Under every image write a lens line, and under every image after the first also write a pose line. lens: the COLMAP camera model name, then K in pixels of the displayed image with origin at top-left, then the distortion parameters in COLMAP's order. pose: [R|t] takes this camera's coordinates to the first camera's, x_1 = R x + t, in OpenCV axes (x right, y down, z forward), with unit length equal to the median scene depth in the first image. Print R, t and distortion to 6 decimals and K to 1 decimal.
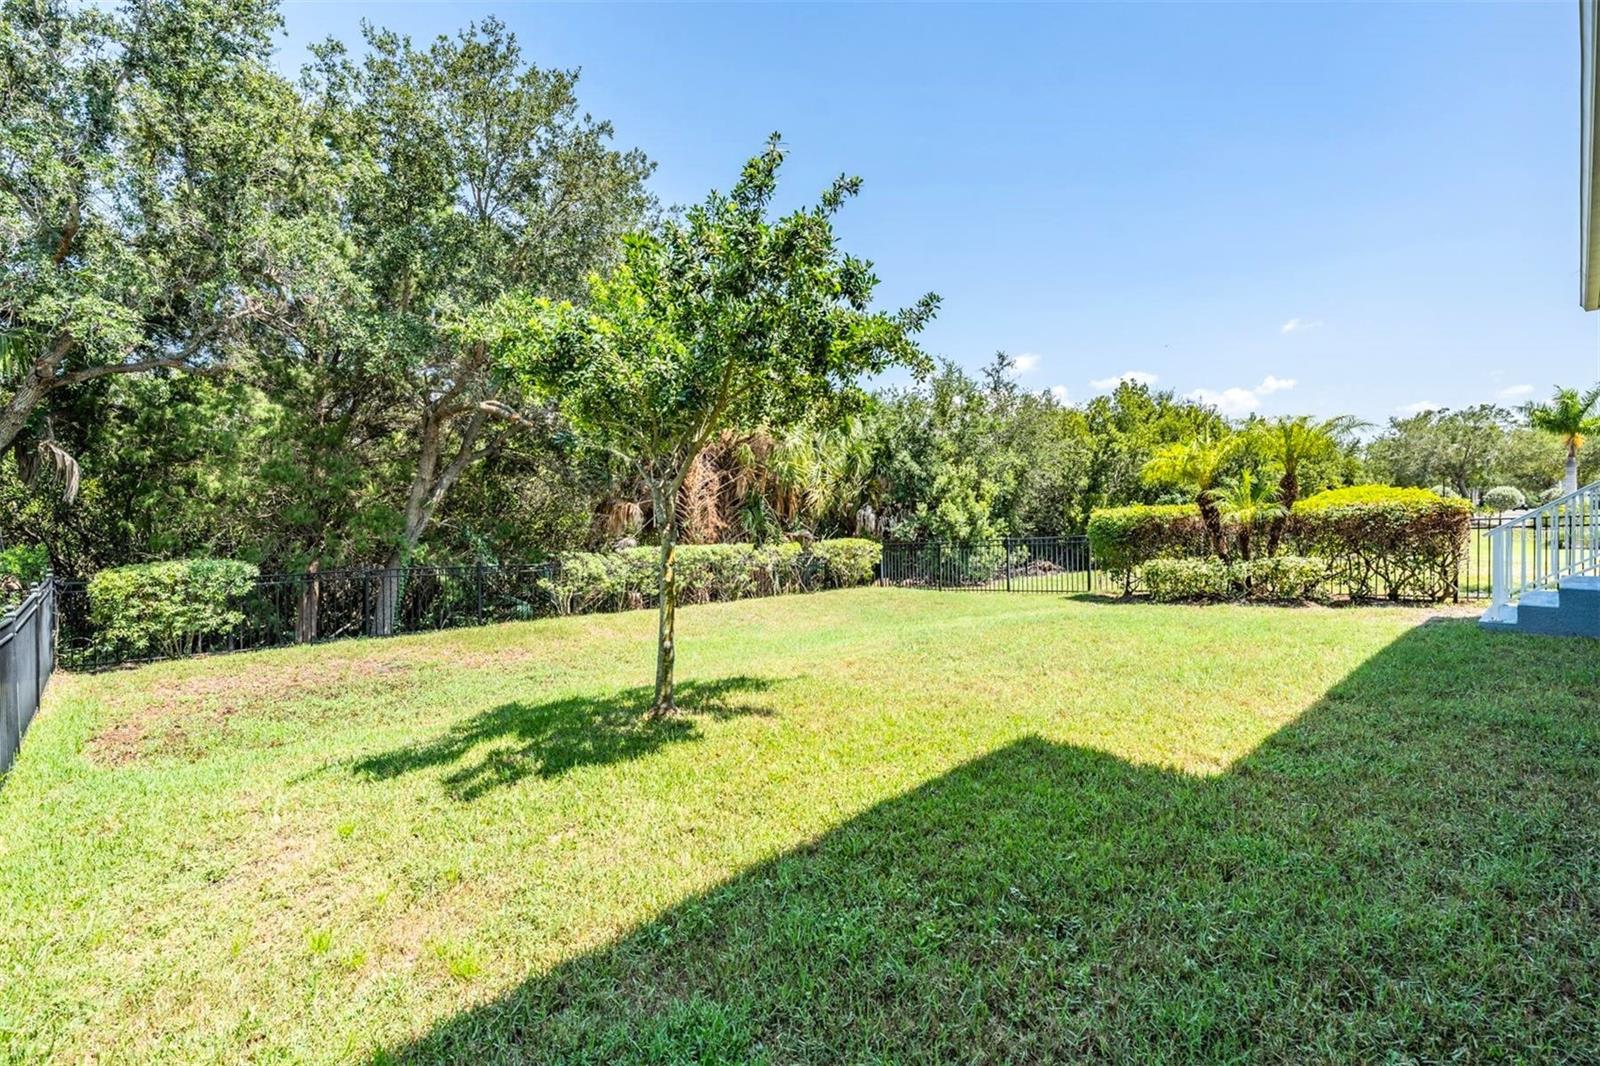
lens RADIAL K [[659.7, 0, 825.1], [0, 659.7, 518.9], [0, 0, 1]] dist [0.000456, 0.000069]
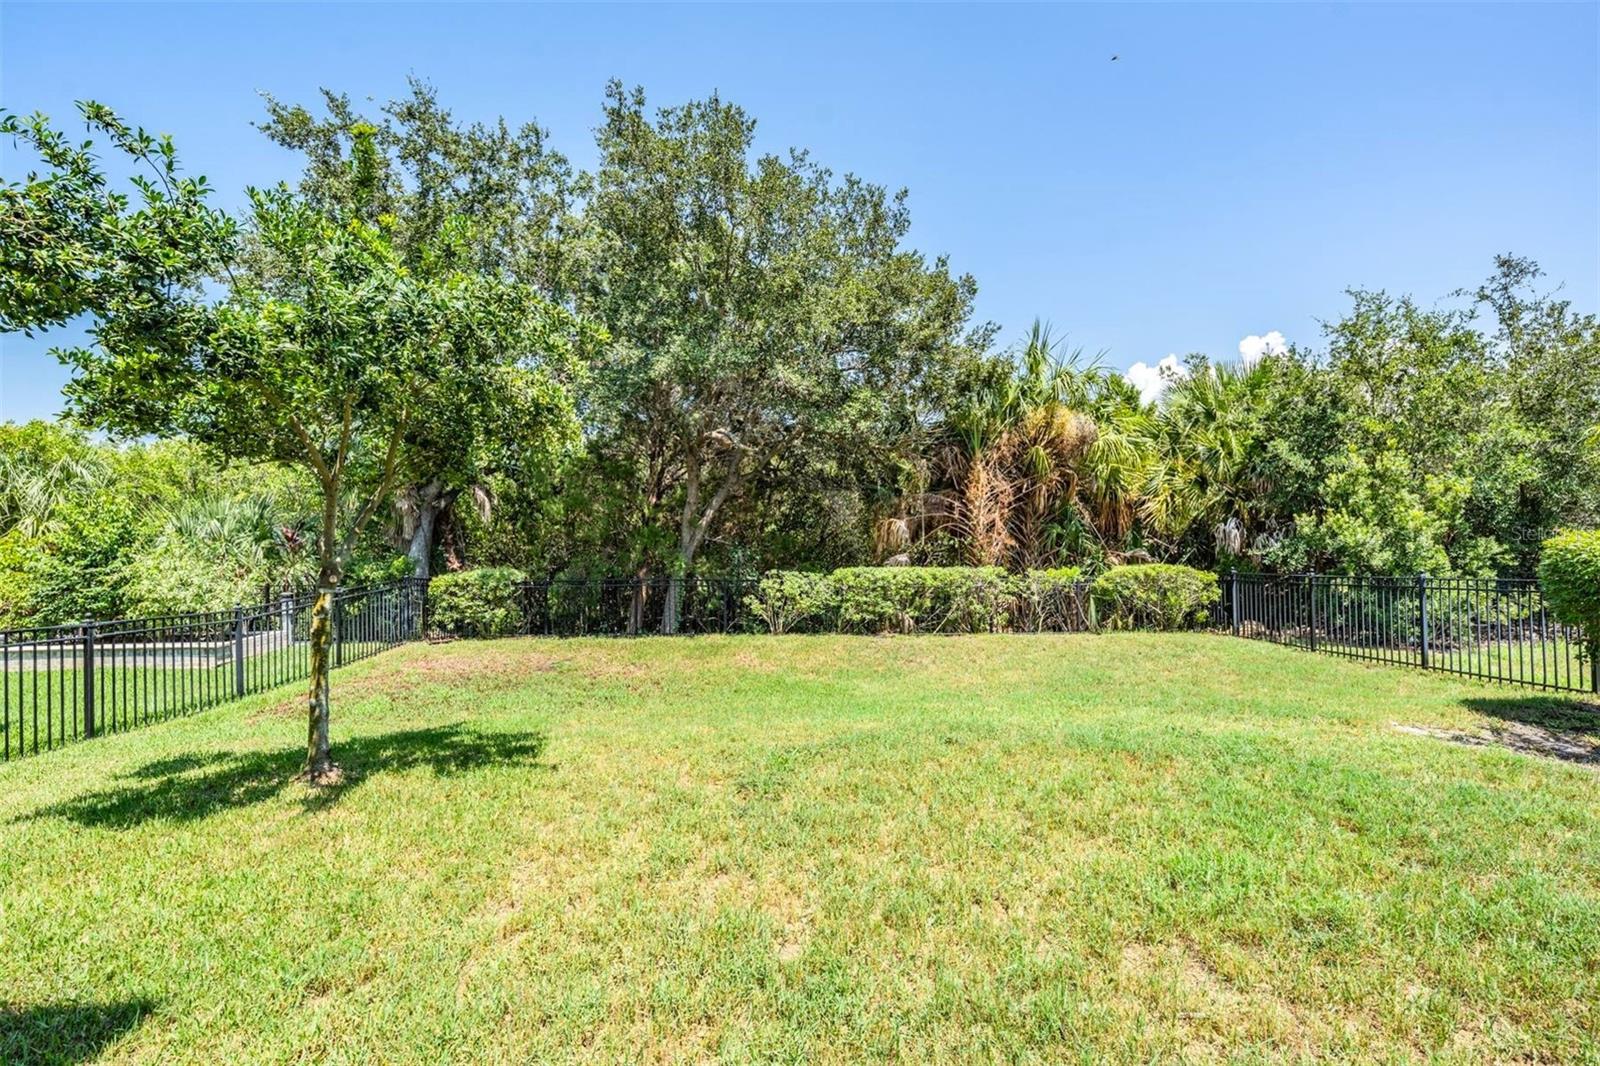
lens RADIAL K [[659.7, 0, 825.1], [0, 659.7, 518.9], [0, 0, 1]] dist [0.000456, 0.000069]
pose [[0.758145, -0.008964, -0.652024, 0.219881], [0.000246, 0.999909, -0.013460, -0.010375], [0.652086, 0.010044, 0.758078, 0.190832]]
